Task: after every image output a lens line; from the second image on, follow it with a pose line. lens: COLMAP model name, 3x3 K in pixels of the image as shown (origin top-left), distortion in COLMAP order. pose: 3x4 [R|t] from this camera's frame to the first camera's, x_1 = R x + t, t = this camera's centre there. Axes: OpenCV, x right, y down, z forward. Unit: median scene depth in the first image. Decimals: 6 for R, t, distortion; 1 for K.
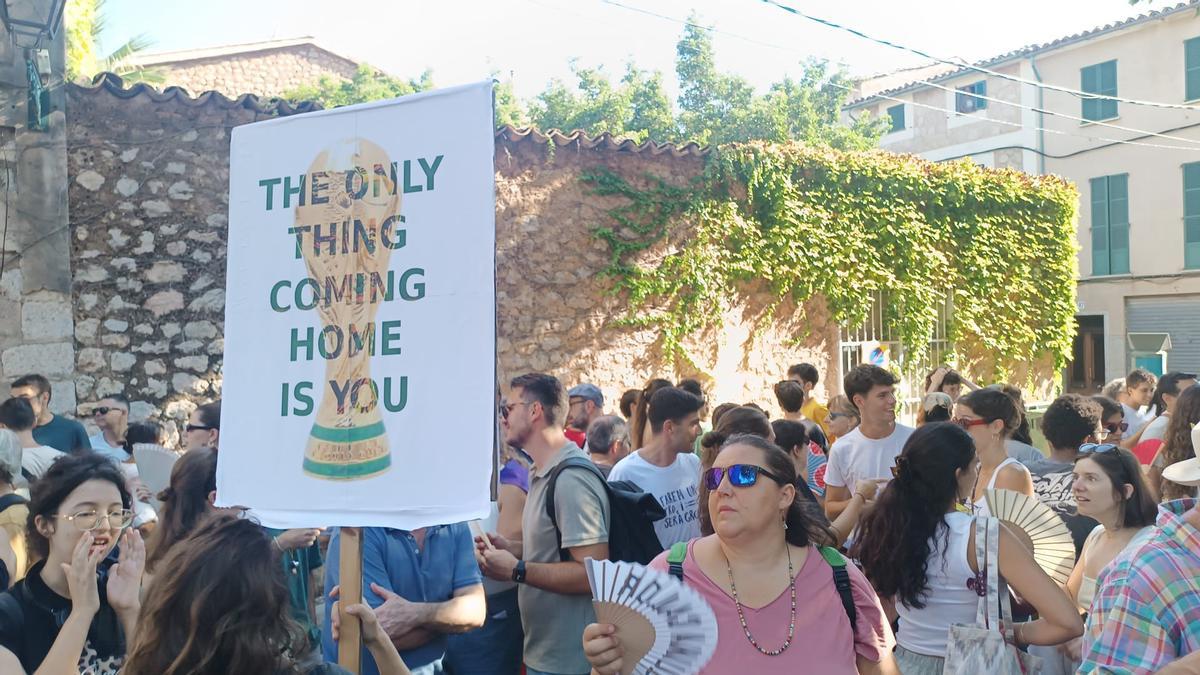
lens RADIAL K [[823.0, 0, 598.6], [0, 823.0, 337.8], [0, 0, 1]] dist [0.022810, -0.007003]
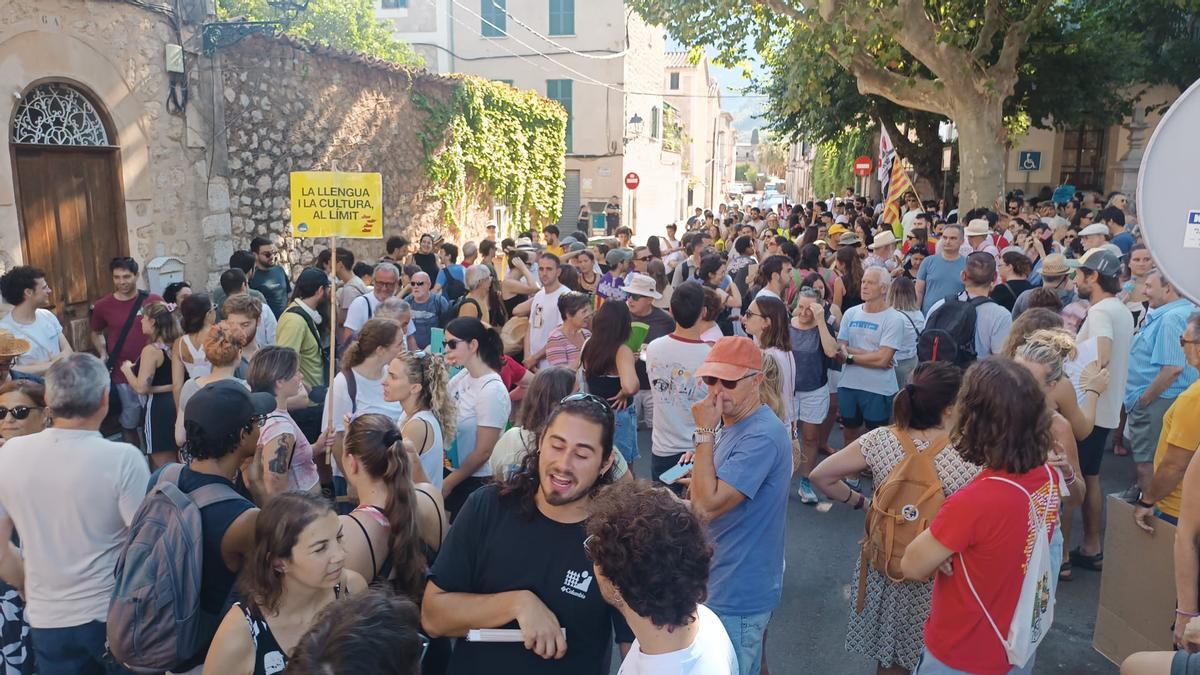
lens RADIAL K [[823.0, 0, 600.4], [0, 823.0, 338.7], [0, 0, 1]] dist [0.022810, -0.007003]
pose [[0.692824, -0.114718, 0.711923, -1.151338], [-0.011958, 0.985301, 0.170407, -0.028517], [-0.721007, -0.126575, 0.681269, -0.426814]]
